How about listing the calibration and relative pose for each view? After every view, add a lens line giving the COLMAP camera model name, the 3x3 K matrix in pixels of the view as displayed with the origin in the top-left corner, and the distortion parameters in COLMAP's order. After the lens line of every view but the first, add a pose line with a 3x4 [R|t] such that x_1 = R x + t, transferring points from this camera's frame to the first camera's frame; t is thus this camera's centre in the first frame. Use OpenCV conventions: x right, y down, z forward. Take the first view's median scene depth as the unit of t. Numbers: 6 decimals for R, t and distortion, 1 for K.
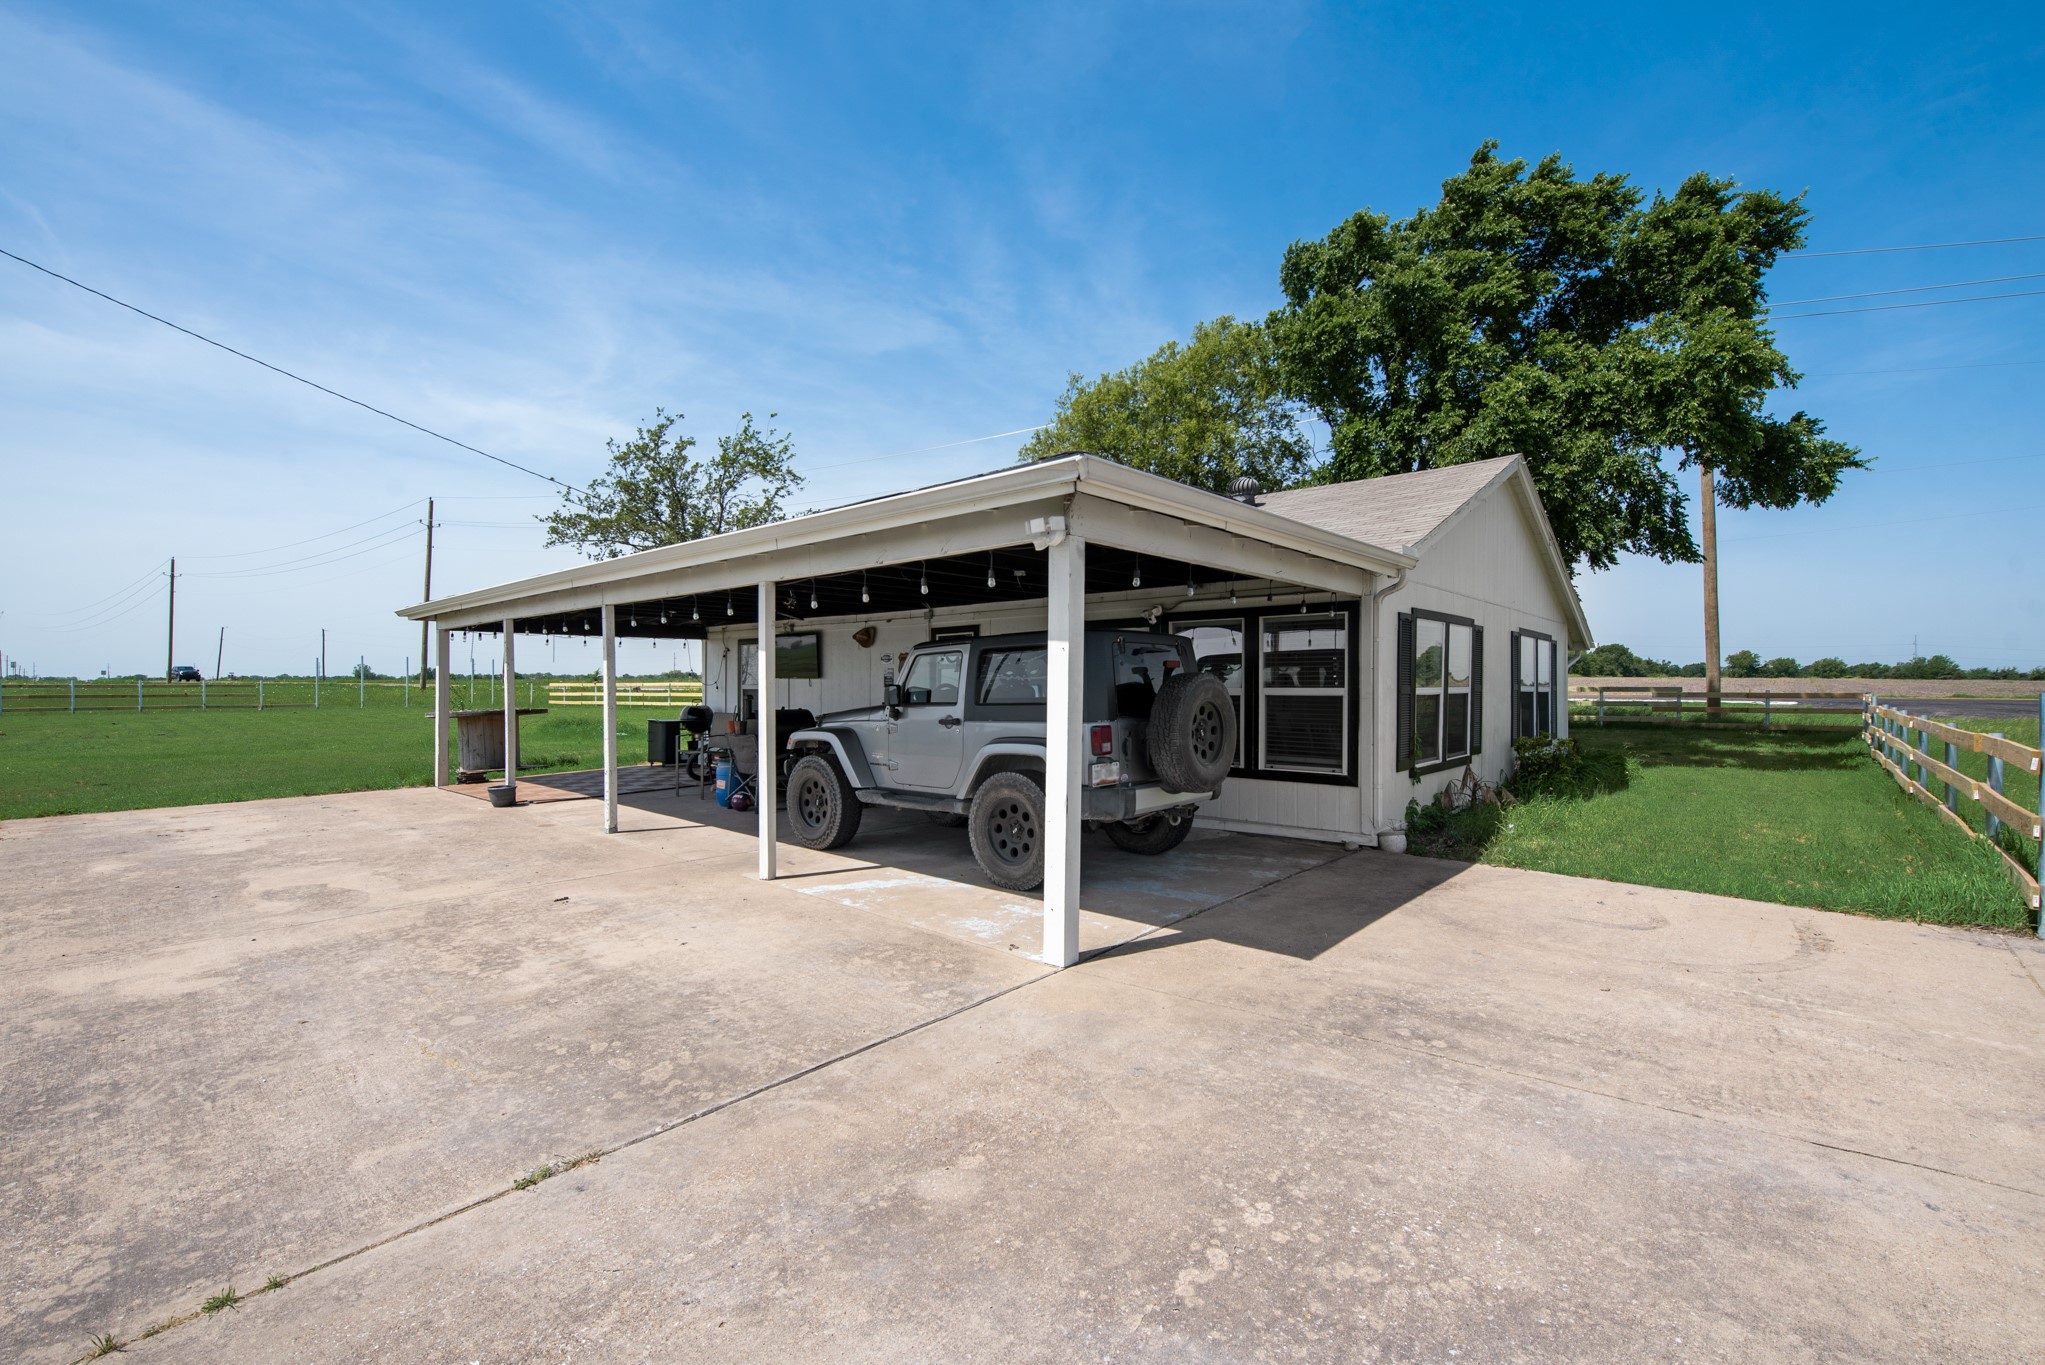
lens RADIAL K [[821.1, 0, 1027.8], [0, 821.1, 677.4], [0, 0, 1]] dist [0.015175, -0.007839]
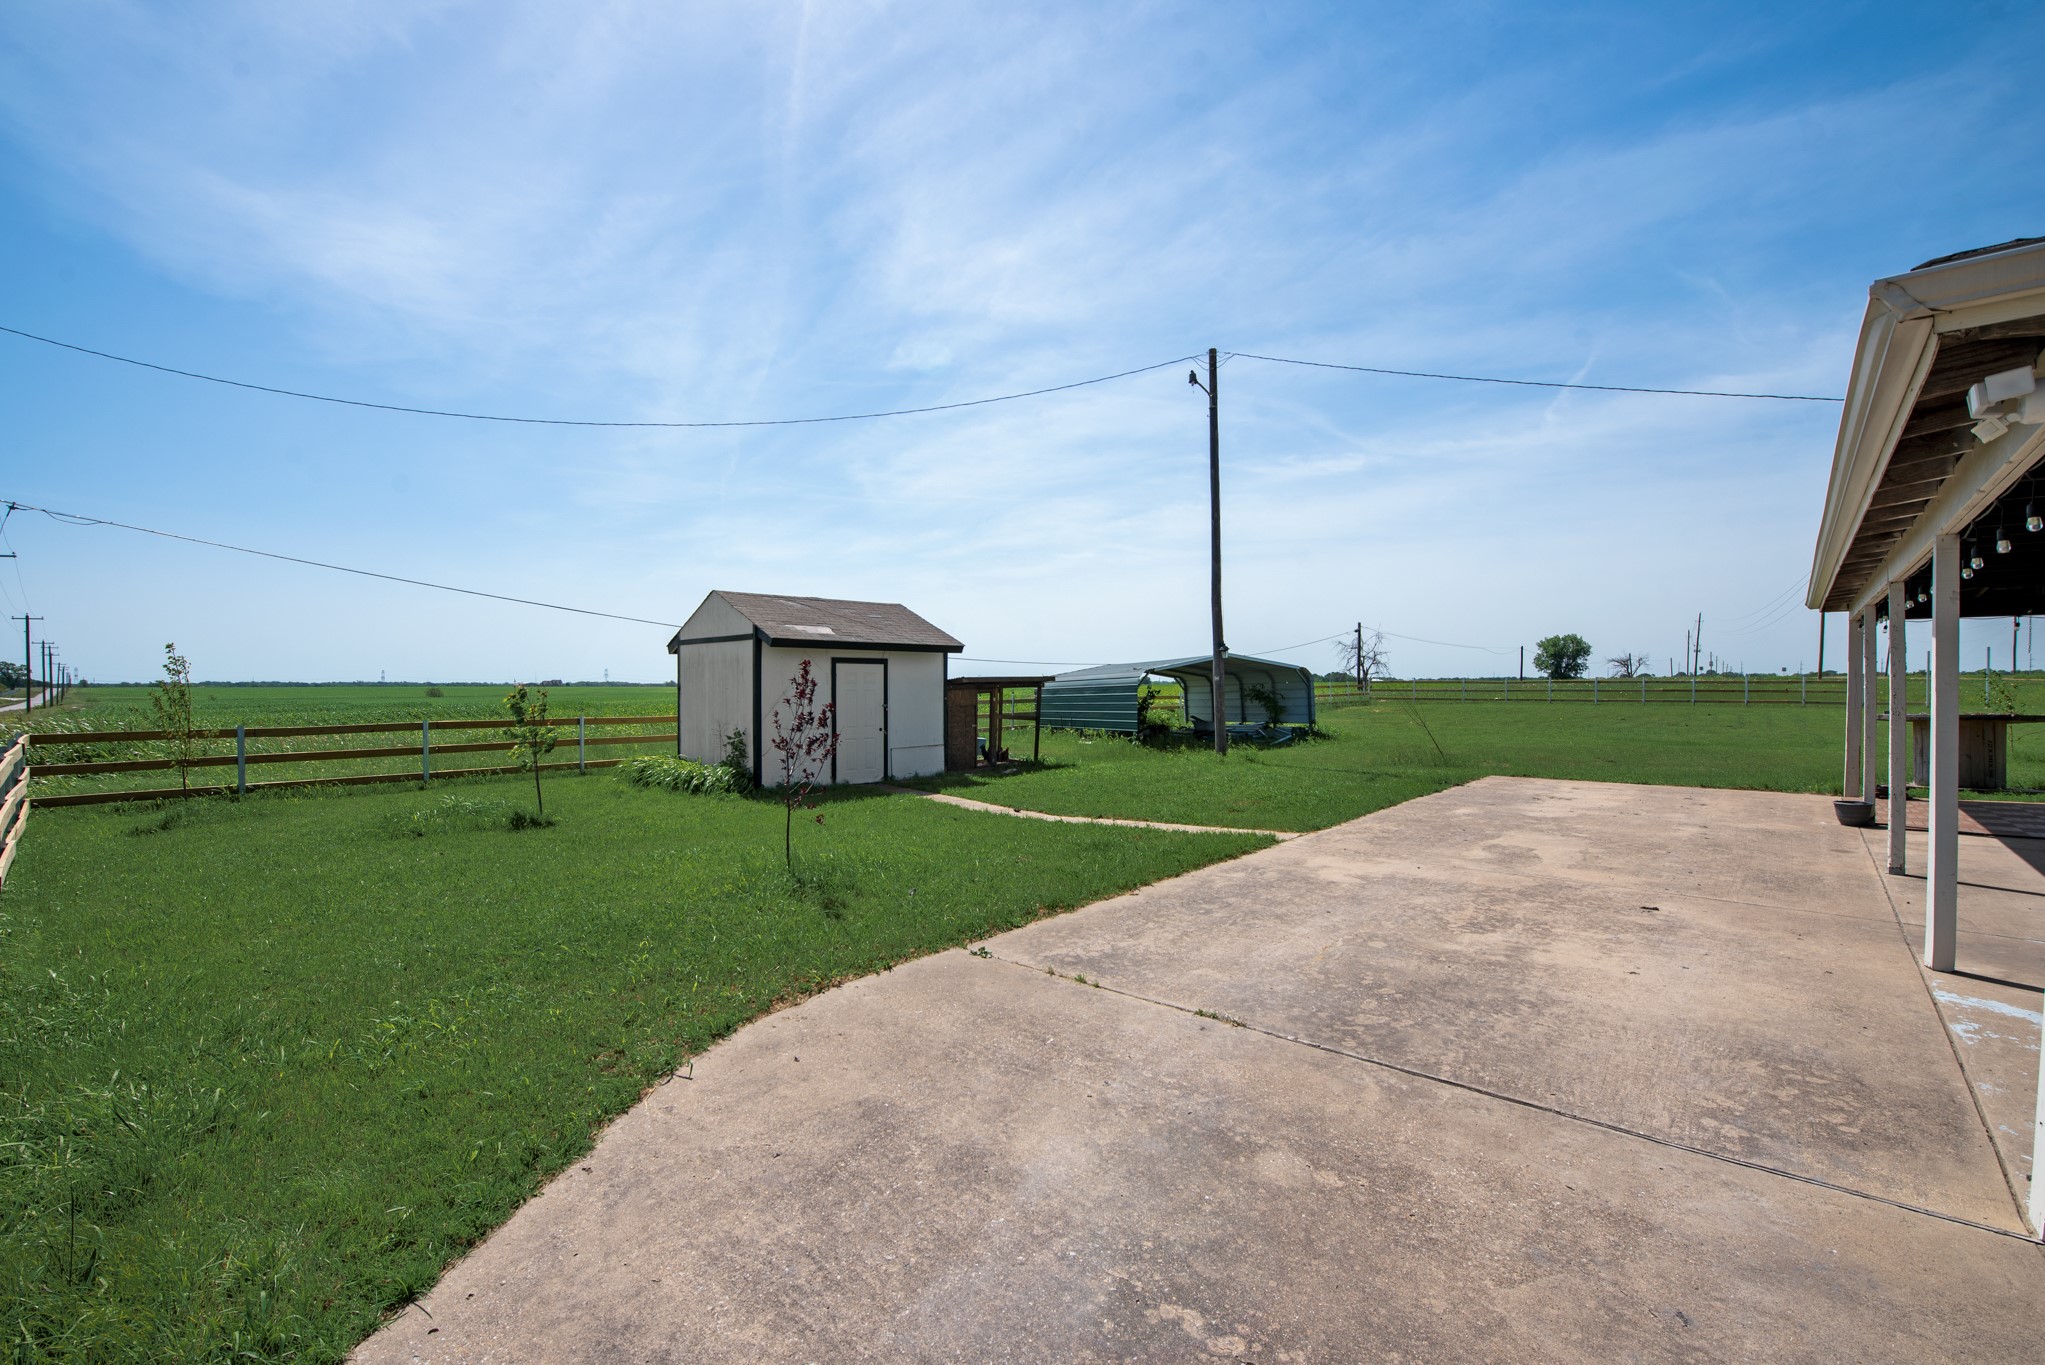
lens RADIAL K [[821.1, 0, 1027.8], [0, 821.1, 677.4], [0, 0, 1]] dist [0.015175, -0.007839]
pose [[0.053606, -0.010647, -0.998505, 0.641865], [0.013495, 0.999860, -0.009937, 0.007011], [0.998471, -0.012942, 0.053743, 0.444705]]
